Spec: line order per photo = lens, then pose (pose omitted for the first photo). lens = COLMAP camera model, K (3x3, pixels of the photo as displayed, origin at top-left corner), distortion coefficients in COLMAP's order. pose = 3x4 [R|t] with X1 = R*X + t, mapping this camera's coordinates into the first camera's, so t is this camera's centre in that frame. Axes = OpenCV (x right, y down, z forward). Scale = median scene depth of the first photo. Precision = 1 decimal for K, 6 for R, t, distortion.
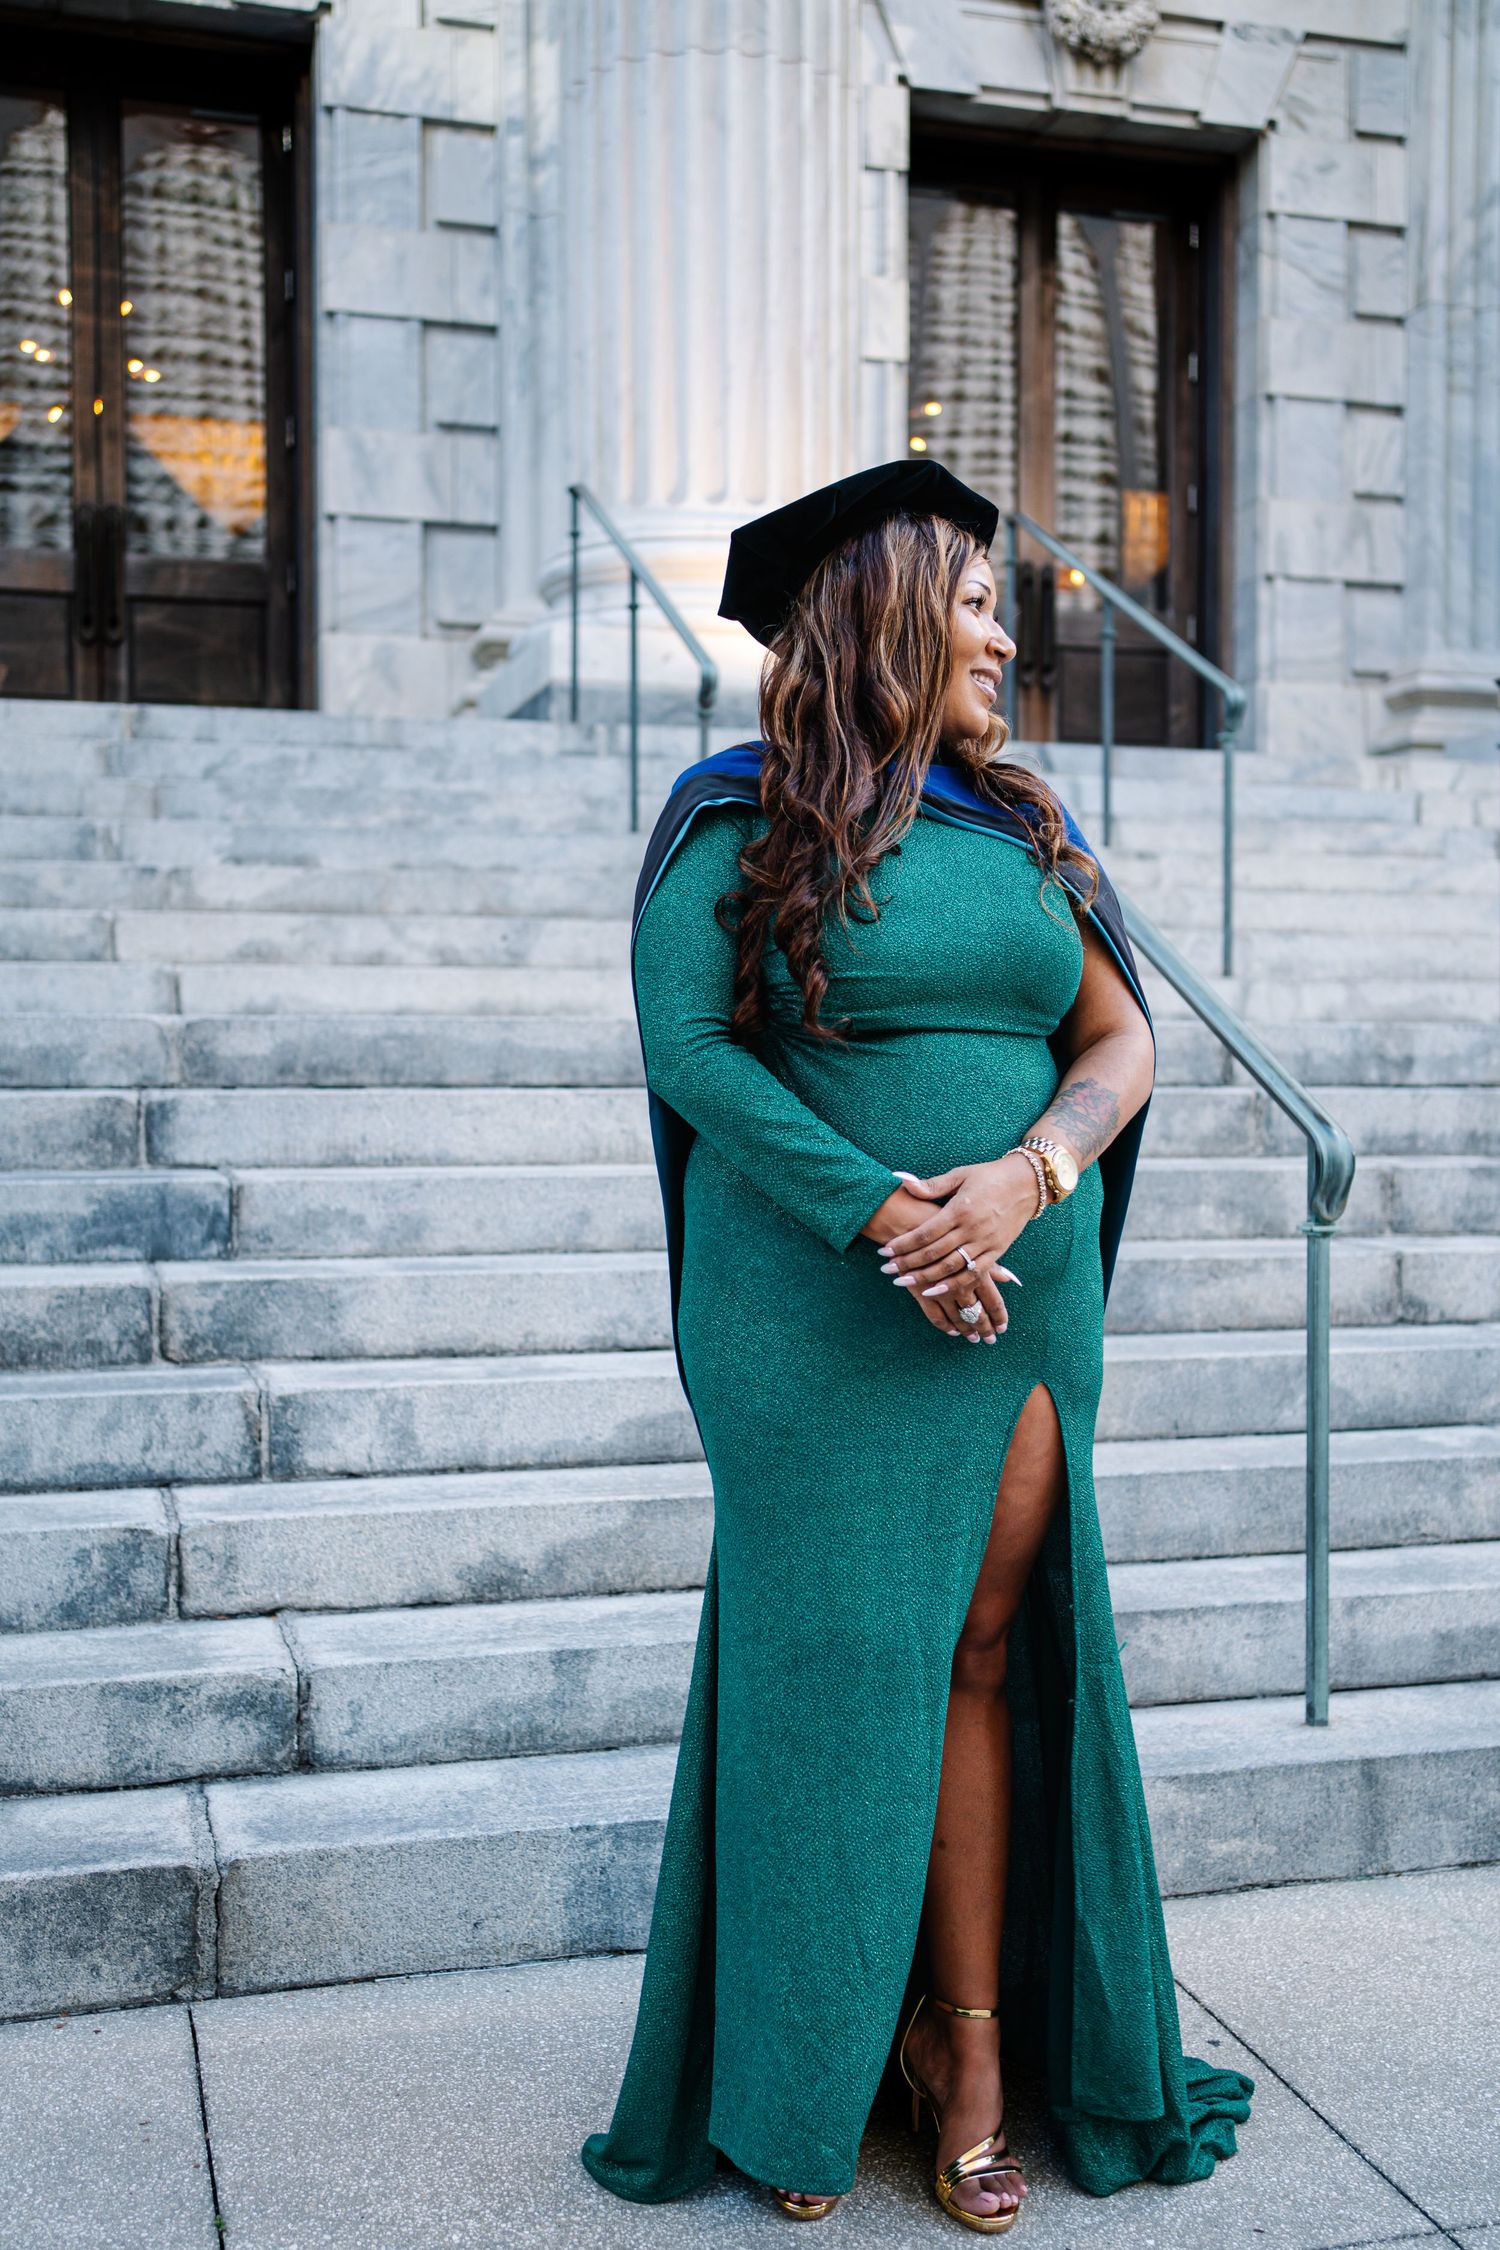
lens RADIAL K [[2275.0, 0, 750.0], [0, 2275.0, 1125.0], [0, 0, 1]] dist [-0.021205, 0.102228]
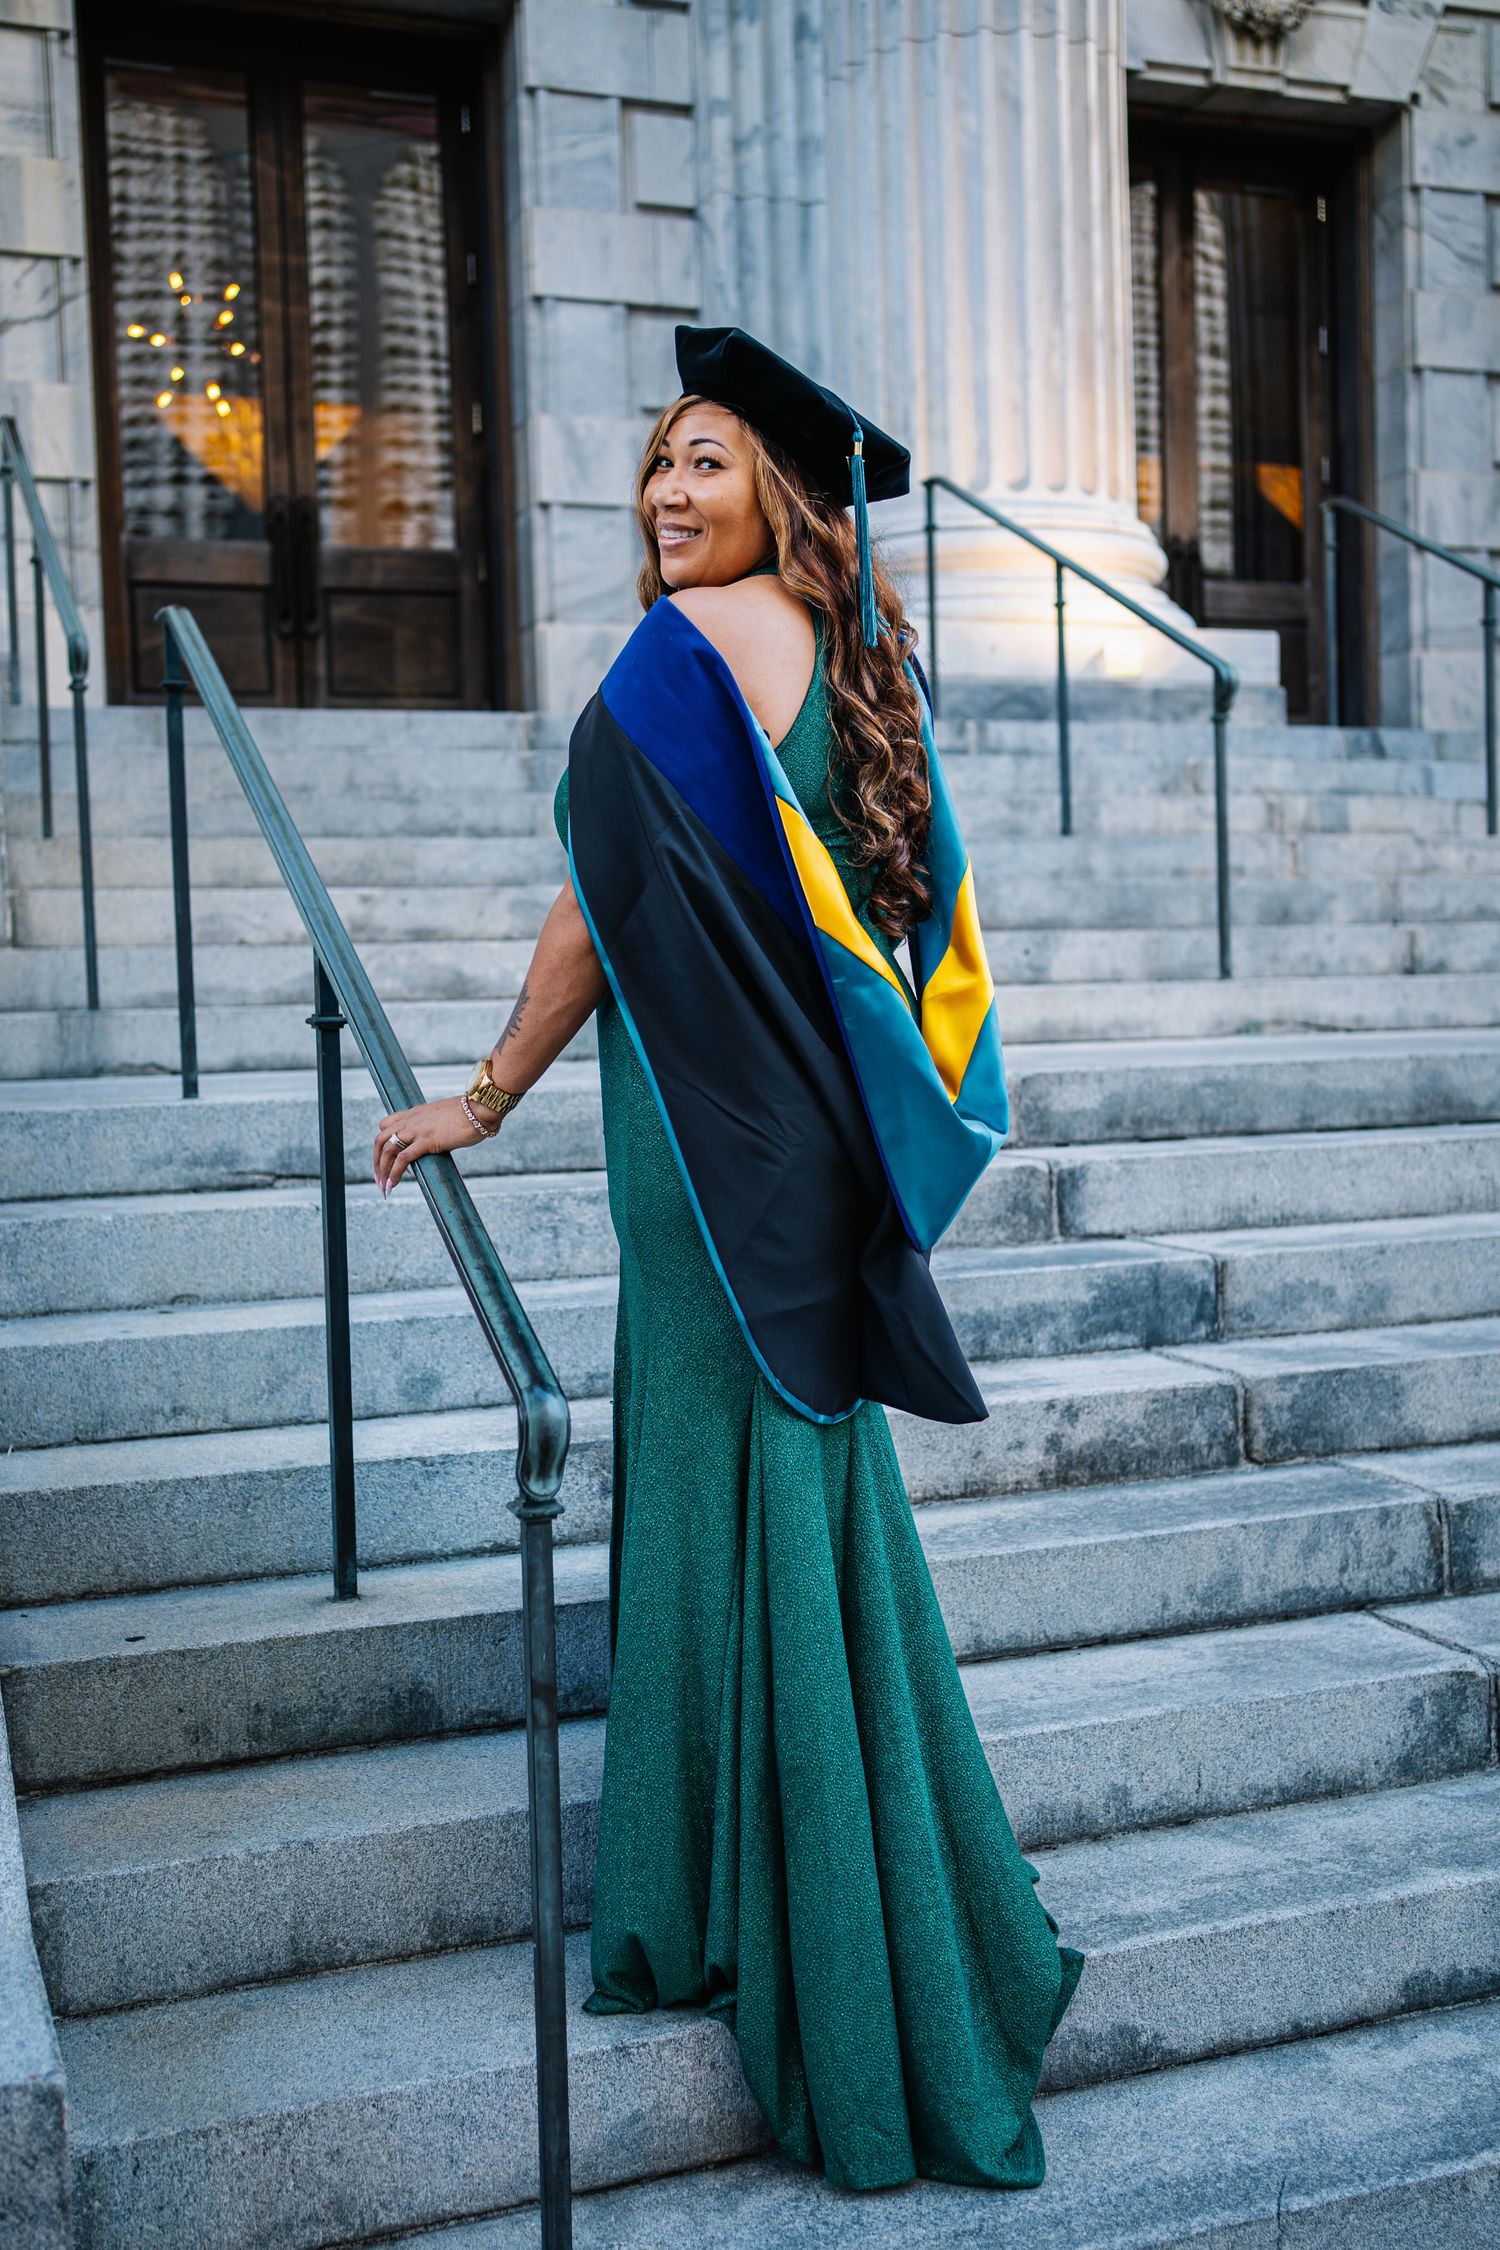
lens RADIAL K [[2220.3, 0, 749.2], [0, 2220.3, 1095.0], [0, 0, 1]] dist [-0.034265, 0.140231]
pose [[0.997585, -0.031429, 0.061940, -0.418321], [0.030761, 0.999458, 0.011712, -0.052264], [-0.062274, -0.009779, 0.998011, 0.083897]]
